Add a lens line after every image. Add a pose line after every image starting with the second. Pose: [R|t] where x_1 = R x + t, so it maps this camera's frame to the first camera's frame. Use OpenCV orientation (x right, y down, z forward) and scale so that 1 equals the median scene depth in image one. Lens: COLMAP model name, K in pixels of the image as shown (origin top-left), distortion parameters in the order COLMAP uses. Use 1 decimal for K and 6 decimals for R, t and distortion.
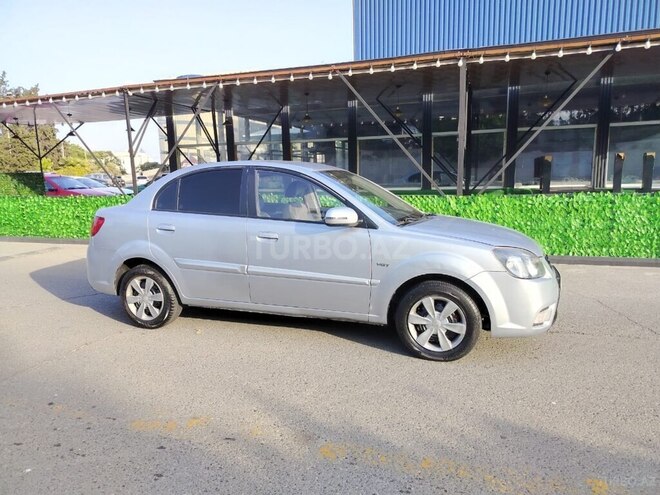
lens RADIAL K [[456.8, 0, 331.6], [0, 456.8, 248.0], [0, 0, 1]] dist [0.035163, -0.025768]
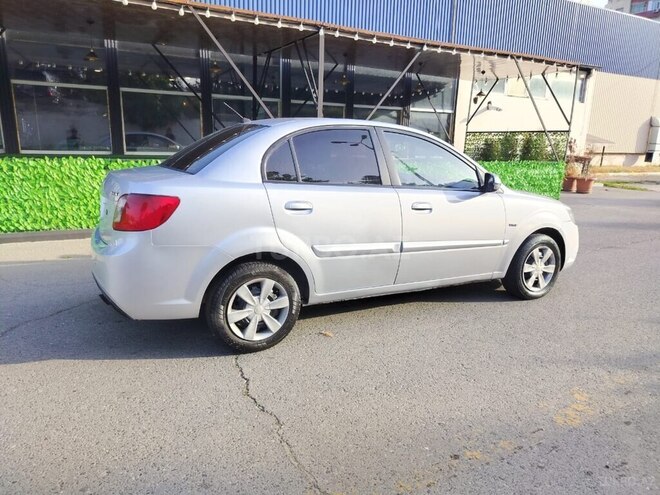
lens RADIAL K [[456.8, 0, 330.4], [0, 456.8, 245.8], [0, 0, 1]] dist [0.035163, -0.025768]
pose [[0.684810, -0.123155, 0.718240, -0.571048], [0.075581, 0.992304, 0.098085, -0.032296], [-0.724792, -0.012884, 0.688847, 0.309495]]
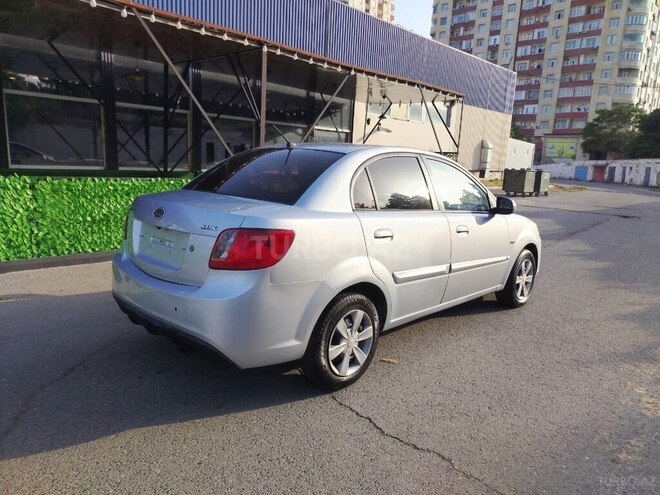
lens RADIAL K [[456.8, 0, 330.7], [0, 456.8, 243.6], [0, 0, 1]] dist [0.035163, -0.025768]
pose [[0.427320, -0.121957, 0.895837, -0.697200], [0.087078, 0.991805, 0.093485, -0.068740], [-0.899897, 0.038059, 0.434438, 0.509960]]
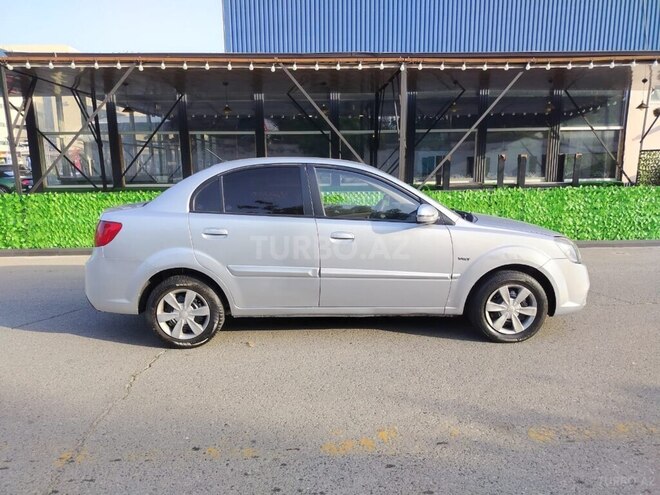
lens RADIAL K [[456.8, 0, 330.7], [0, 456.8, 245.8], [0, 0, 1]] dist [0.035163, -0.025768]
pose [[0.935258, -0.049434, 0.350497, -0.309343], [0.046680, 0.998777, 0.016307, -0.014207], [-0.350875, 0.001110, 0.936422, 0.064452]]
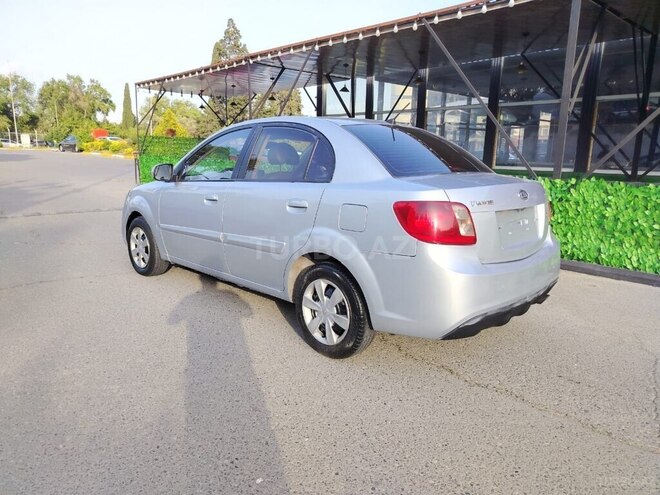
lens RADIAL K [[456.8, 0, 332.9], [0, 456.8, 250.0], [0, 0, 1]] dist [0.035163, -0.025768]
pose [[0.881759, 0.137896, -0.451094, 0.376308], [-0.114028, 0.990265, 0.079826, -0.023637], [0.457710, -0.018950, 0.888899, 0.216614]]
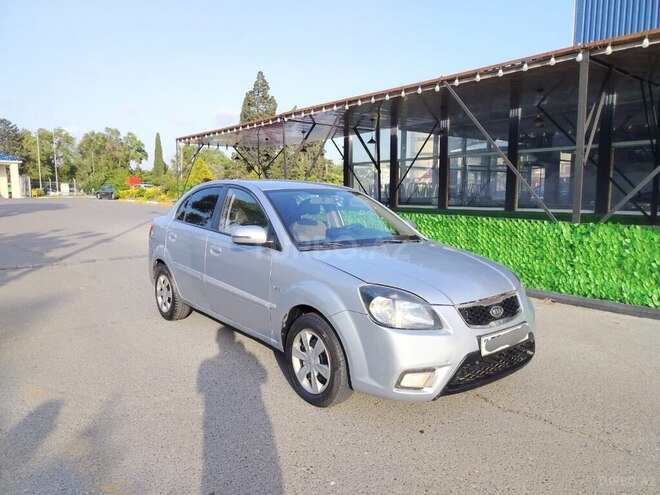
lens RADIAL K [[456.8, 0, 331.4], [0, 456.8, 248.5], [0, 0, 1]] dist [0.035163, -0.025768]
pose [[0.858515, 0.083679, -0.505915, 0.389911], [-0.099021, 0.995079, -0.003446, -0.031639], [0.503138, 0.053055, 0.862576, 0.128292]]
